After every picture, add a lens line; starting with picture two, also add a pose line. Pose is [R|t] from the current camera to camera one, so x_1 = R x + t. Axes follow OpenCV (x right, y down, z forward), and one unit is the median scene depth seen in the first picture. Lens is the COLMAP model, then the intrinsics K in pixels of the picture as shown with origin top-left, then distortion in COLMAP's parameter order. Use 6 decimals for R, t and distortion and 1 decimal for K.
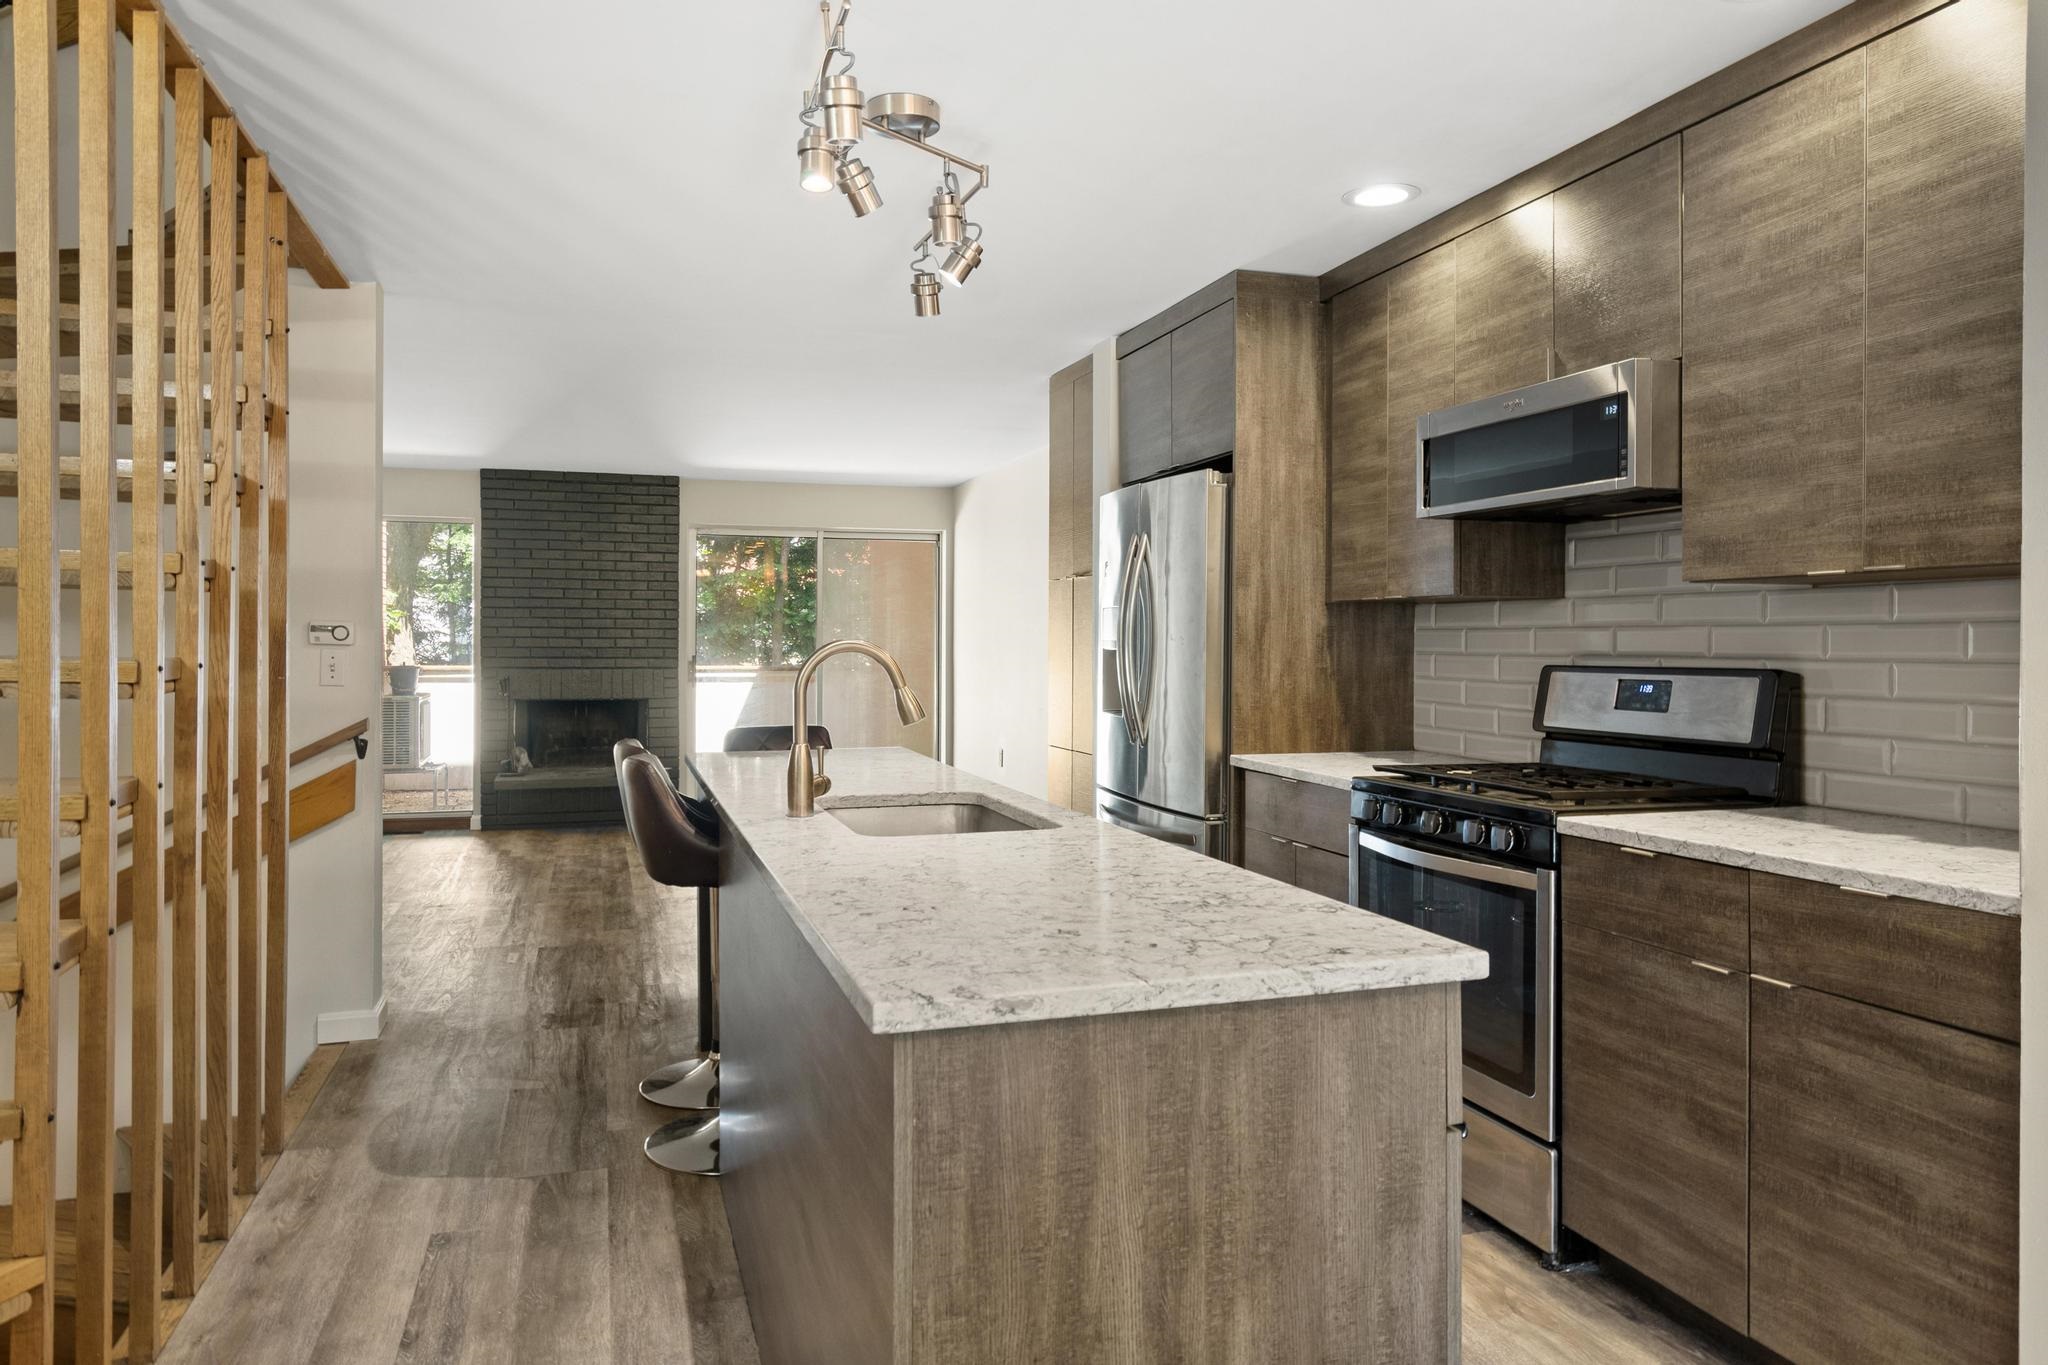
lens RADIAL K [[1374.7, 0, 1026.6], [0, 1374.7, 649.0], [0, 0, 1]] dist [0.002595, -0.005365]
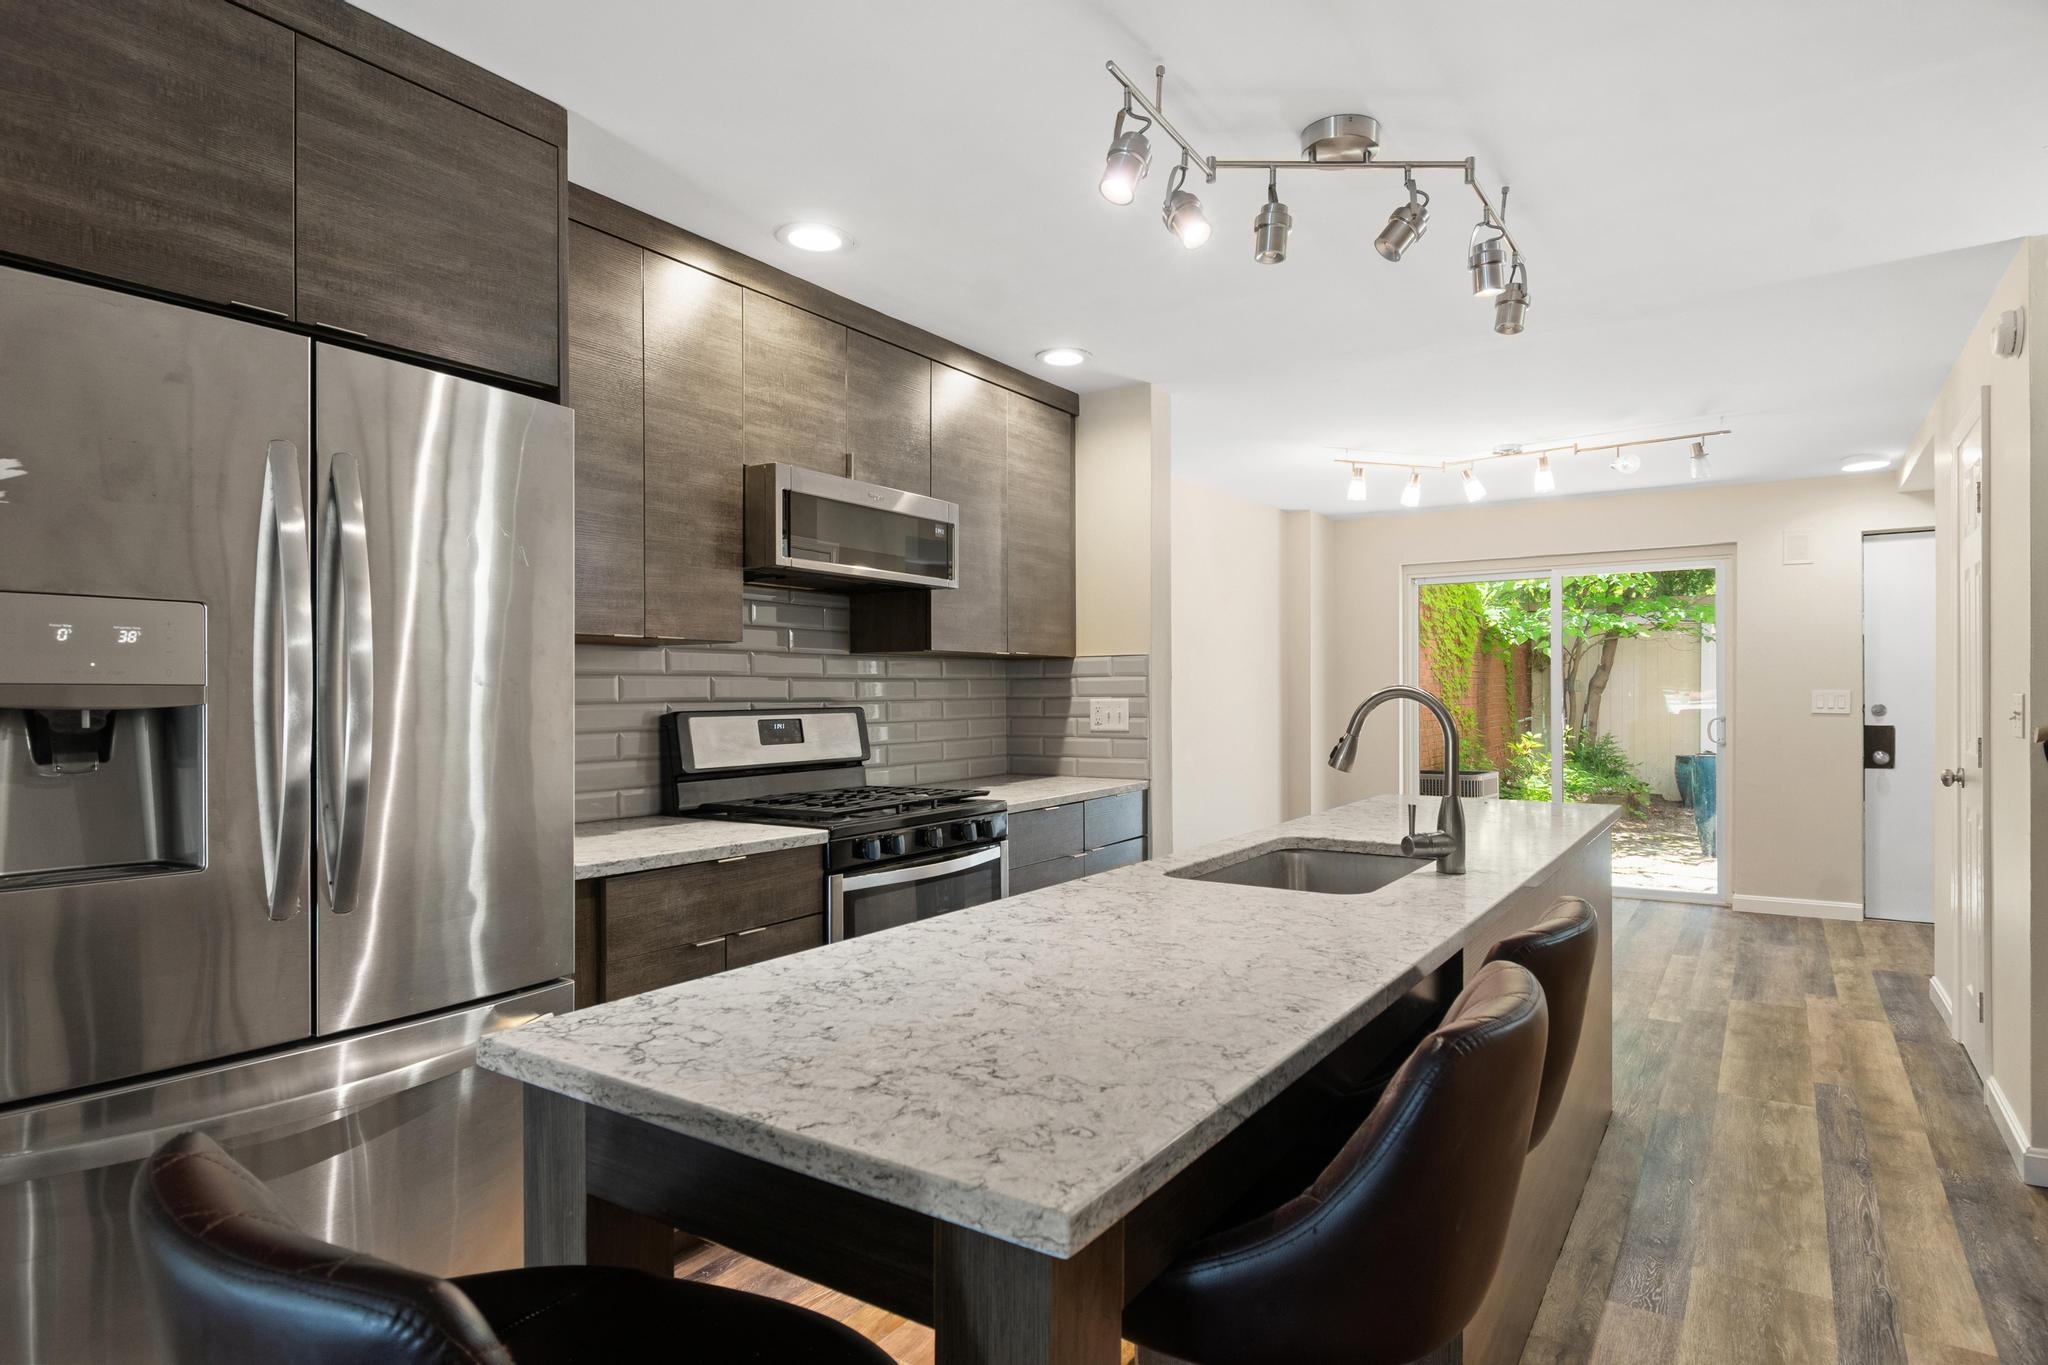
lens RADIAL K [[1146.2, 0, 1033.8], [0, 1146.2, 700.6], [0, 0, 1]] dist [0.004316, -0.003723]
pose [[-0.639823, -0.005508, 0.768502, -0.403791], [0.005188, 0.999921, 0.011486, -0.004738], [-0.768505, 0.011336, -0.639744, 1.187009]]
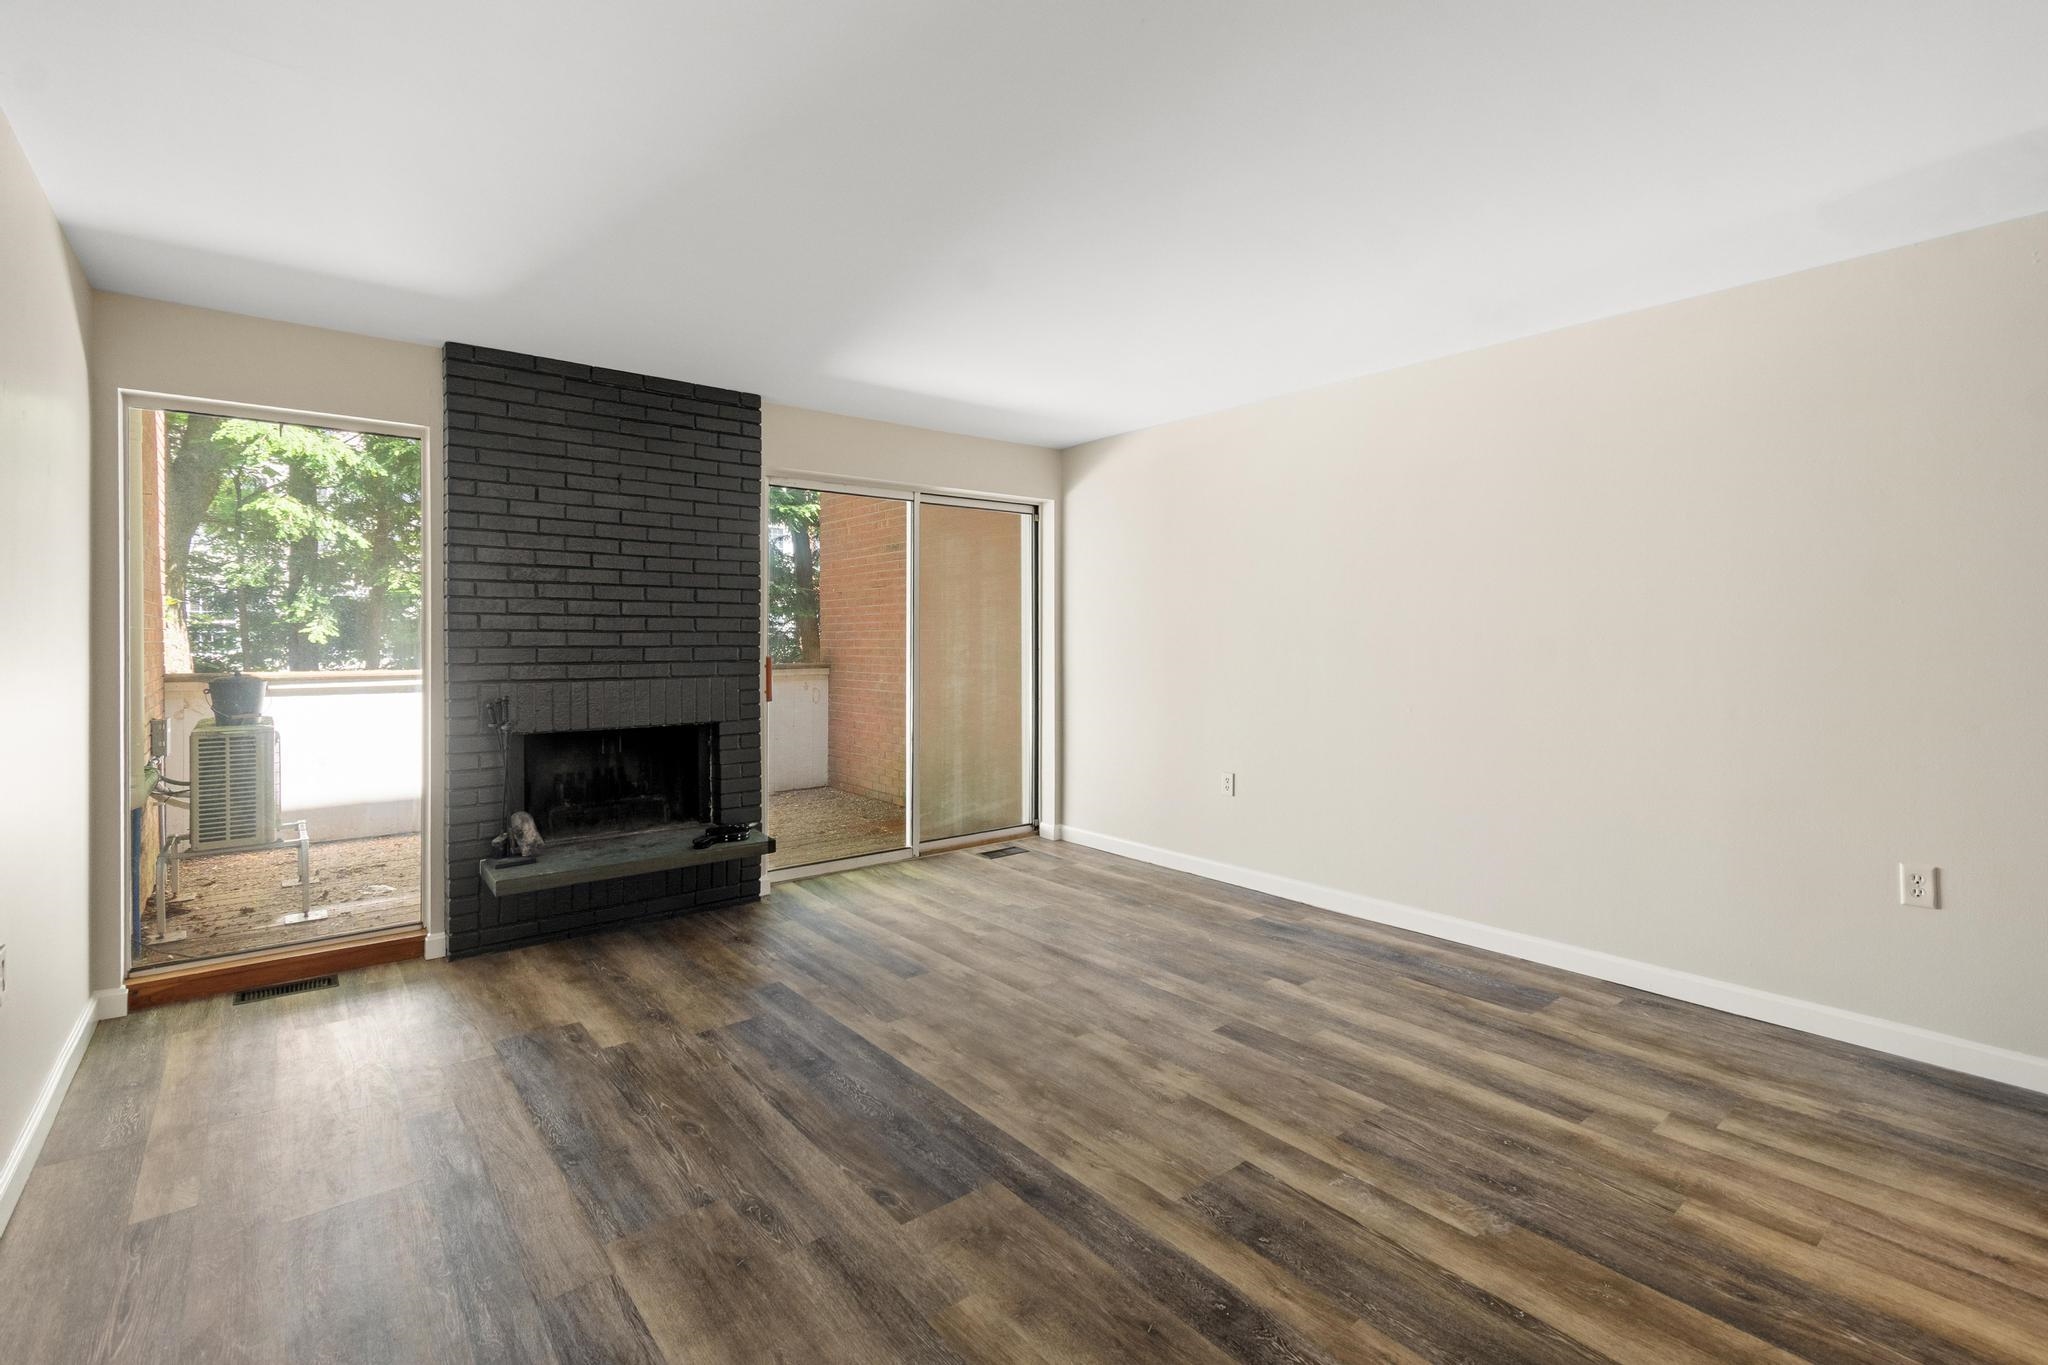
lens RADIAL K [[926.3, 0, 1024.6], [0, 926.3, 641.8], [0, 0, 1]] dist [0.004143, -0.001069]
pose [[0.929237, -0.005843, 0.369438, -0.690844], [0.005679, 0.999983, 0.001529, -0.006340], [-0.369441, 0.000677, 0.929254, 1.190670]]
